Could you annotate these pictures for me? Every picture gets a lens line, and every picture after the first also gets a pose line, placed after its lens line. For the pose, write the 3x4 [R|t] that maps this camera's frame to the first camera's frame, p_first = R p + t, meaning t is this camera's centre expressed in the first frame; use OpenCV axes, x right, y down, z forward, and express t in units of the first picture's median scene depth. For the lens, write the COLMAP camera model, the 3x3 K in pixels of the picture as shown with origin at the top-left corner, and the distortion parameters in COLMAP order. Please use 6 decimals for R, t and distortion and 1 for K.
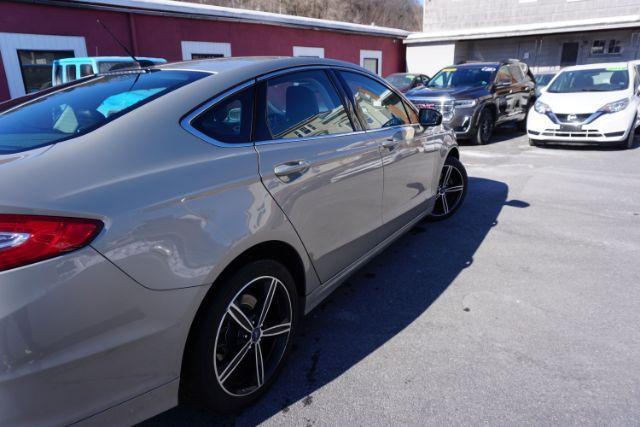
lens RADIAL K [[427.4, 0, 314.2], [0, 427.4, 216.4], [0, 0, 1]] dist [-0.053543, 0.028023]
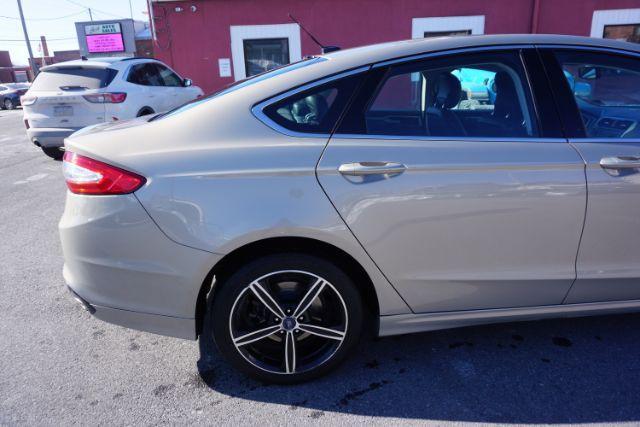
lens RADIAL K [[435.0, 0, 321.5], [0, 435.0, 210.8], [0, 0, 1]] dist [-0.062261, 0.037346]
pose [[0.609581, 0.262517, -0.747995, 0.594200], [-0.222627, 0.962293, 0.156297, -0.152960], [0.760821, 0.071248, 0.645039, 0.367092]]
